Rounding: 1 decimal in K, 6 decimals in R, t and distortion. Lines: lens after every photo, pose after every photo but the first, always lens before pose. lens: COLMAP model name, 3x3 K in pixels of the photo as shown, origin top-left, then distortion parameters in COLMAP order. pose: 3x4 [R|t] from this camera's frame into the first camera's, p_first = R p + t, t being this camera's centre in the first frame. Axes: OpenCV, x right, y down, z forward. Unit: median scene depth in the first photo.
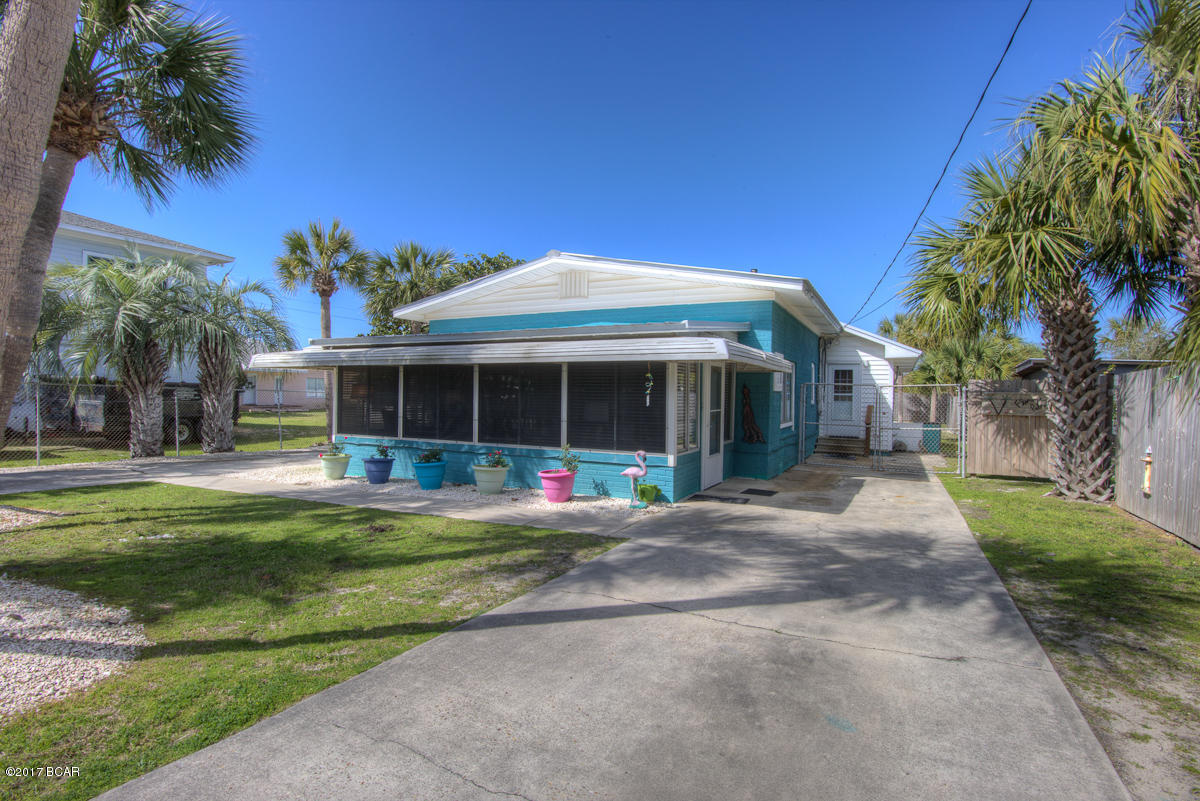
lens RADIAL K [[581.1, 0, 601.8], [0, 581.1, 397.2], [0, 0, 1]] dist [-0.020195, -0.001138]
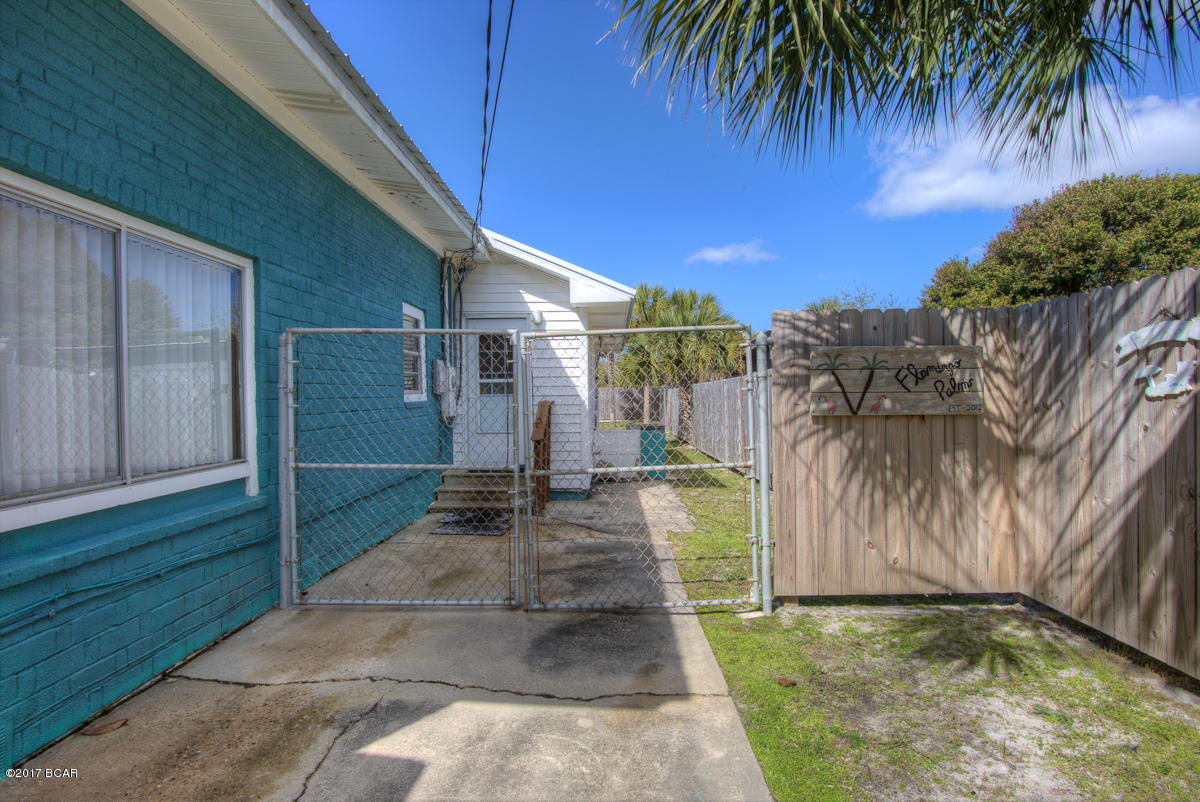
lens RADIAL K [[581.1, 0, 602.4], [0, 581.1, 396.5], [0, 0, 1]] dist [-0.020195, -0.001138]
pose [[0.898156, -0.027763, 0.438800, 0.323905], [0.029956, 0.999549, 0.001926, 0.012011], [-0.438655, 0.011415, 0.898583, 0.598244]]
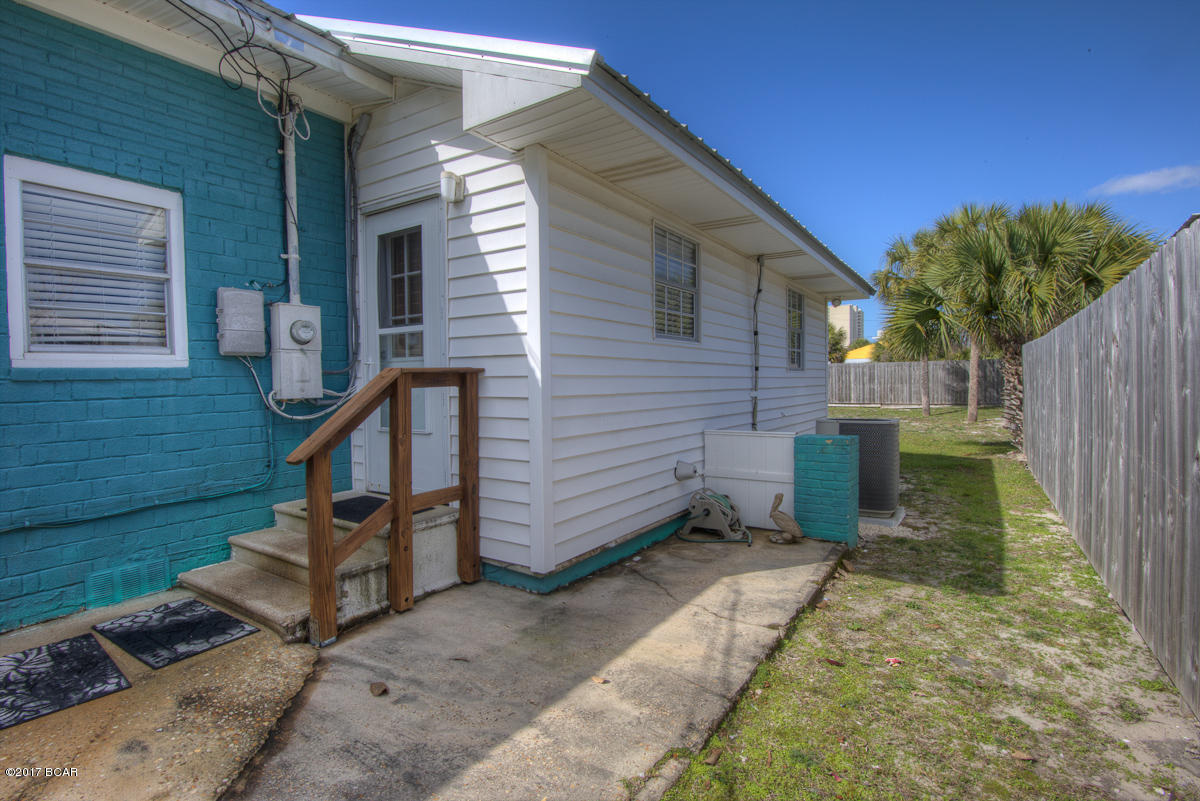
lens RADIAL K [[581.1, 0, 595.9], [0, 581.1, 395.6], [0, 0, 1]] dist [-0.020195, -0.001138]
pose [[0.992647, -0.023583, -0.118724, 0.611026], [0.026141, 0.999457, 0.020037, 0.024011], [0.118187, -0.022993, 0.992725, 0.878982]]
